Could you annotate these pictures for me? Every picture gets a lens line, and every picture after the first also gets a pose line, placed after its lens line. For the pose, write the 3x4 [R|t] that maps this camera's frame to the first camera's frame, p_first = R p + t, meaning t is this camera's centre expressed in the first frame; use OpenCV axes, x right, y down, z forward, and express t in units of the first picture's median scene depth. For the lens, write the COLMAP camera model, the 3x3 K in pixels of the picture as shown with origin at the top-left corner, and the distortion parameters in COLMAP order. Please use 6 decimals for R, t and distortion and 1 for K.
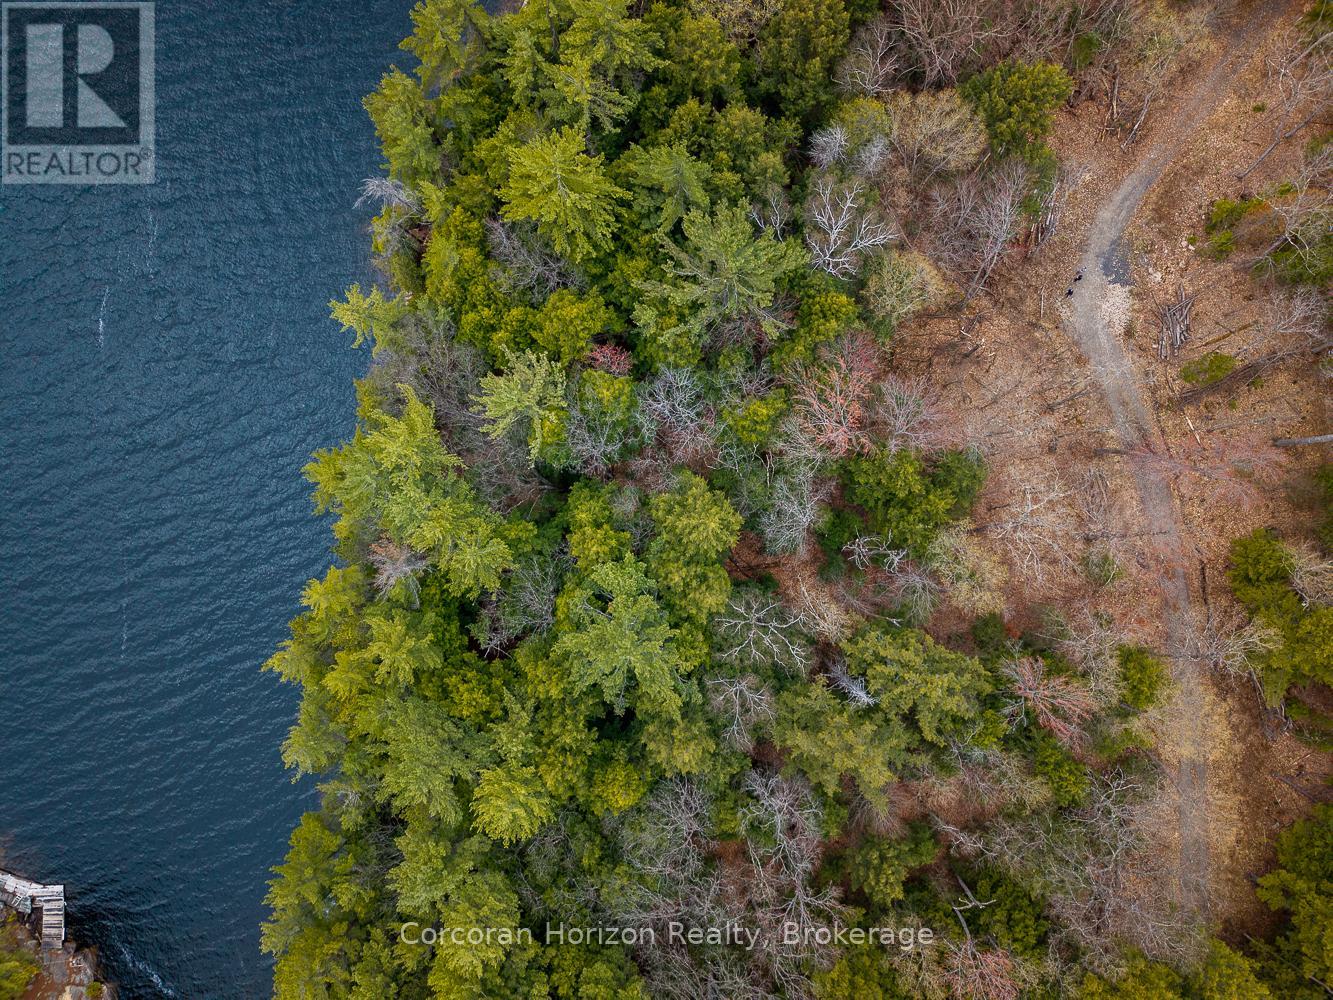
lens RADIAL K [[918.1, 0, 663.7], [0, 918.1, 496.9], [0, 0, 1]] dist [0.025936, -0.025863]
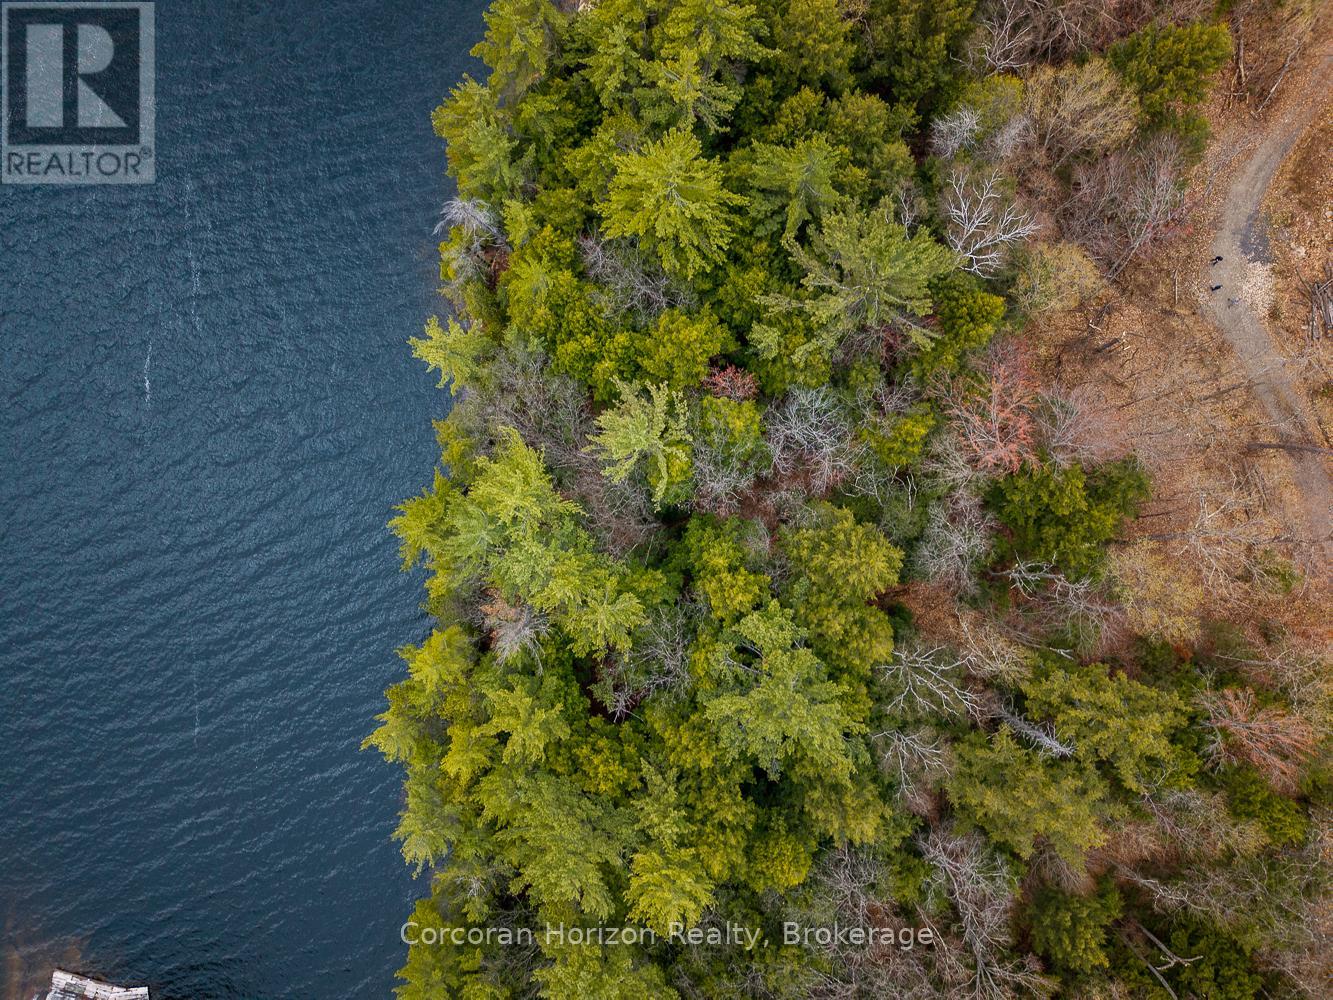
lens RADIAL K [[918.1, 0, 662.1], [0, 918.1, 499.3], [0, 0, 1]] dist [0.025936, -0.025863]
pose [[0.997897, -0.064817, 0.000509, -0.135858], [0.064817, 0.997897, 0.001083, -0.042200], [-0.000578, -0.001047, 0.999999, 0.100075]]
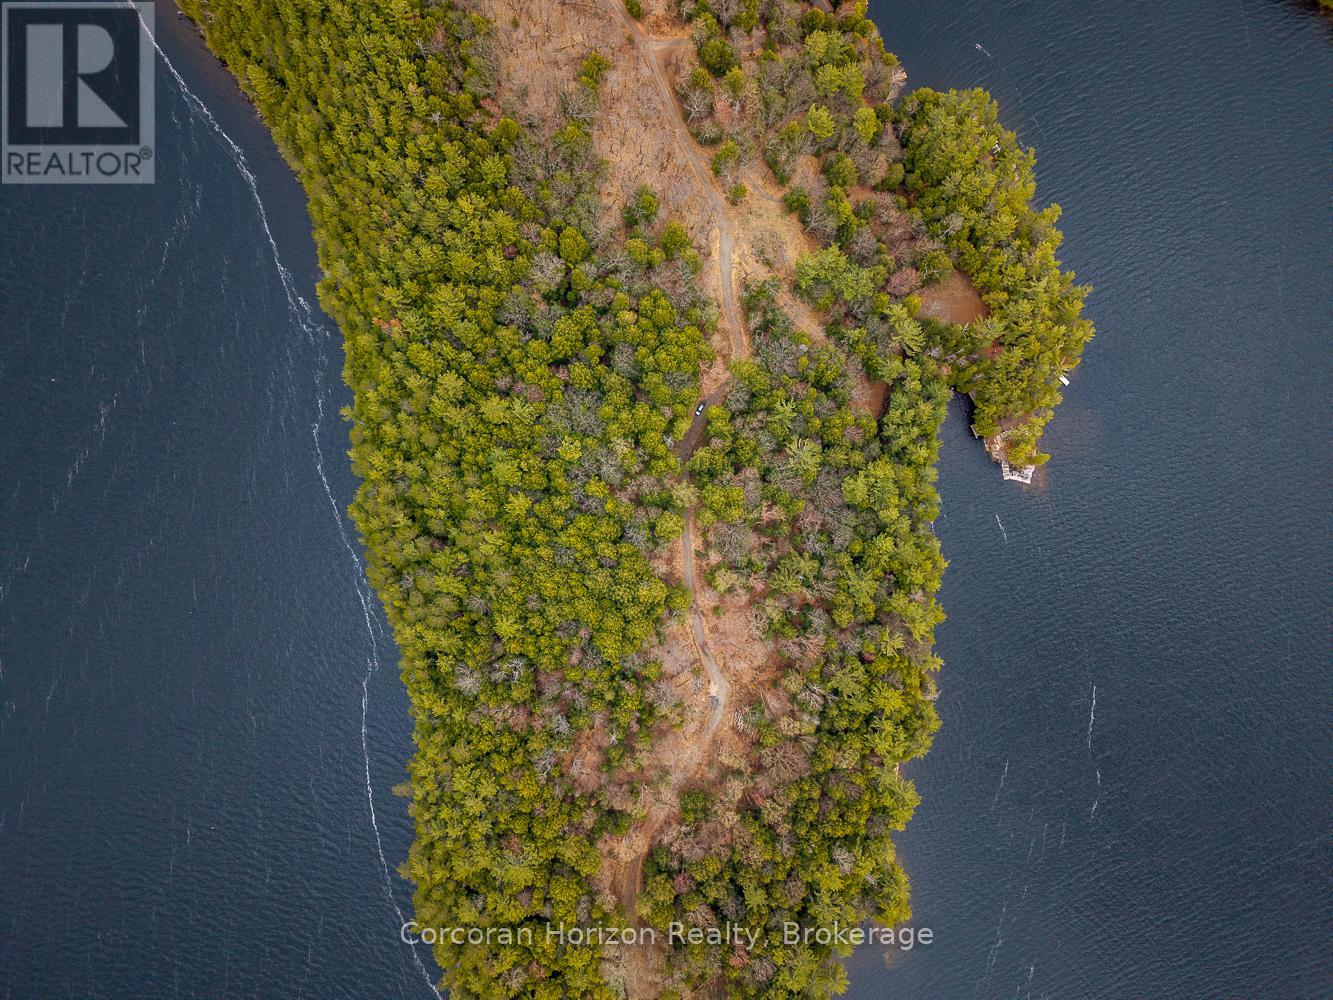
lens RADIAL K [[918.1, 0, 661.1], [0, 918.1, 493.4], [0, 0, 1]] dist [0.025936, -0.025863]
pose [[-0.994448, 0.096265, -0.042488, 0.898279], [-0.099262, -0.992215, 0.075203, 0.317594], [-0.034917, 0.079003, 0.996263, -2.822114]]
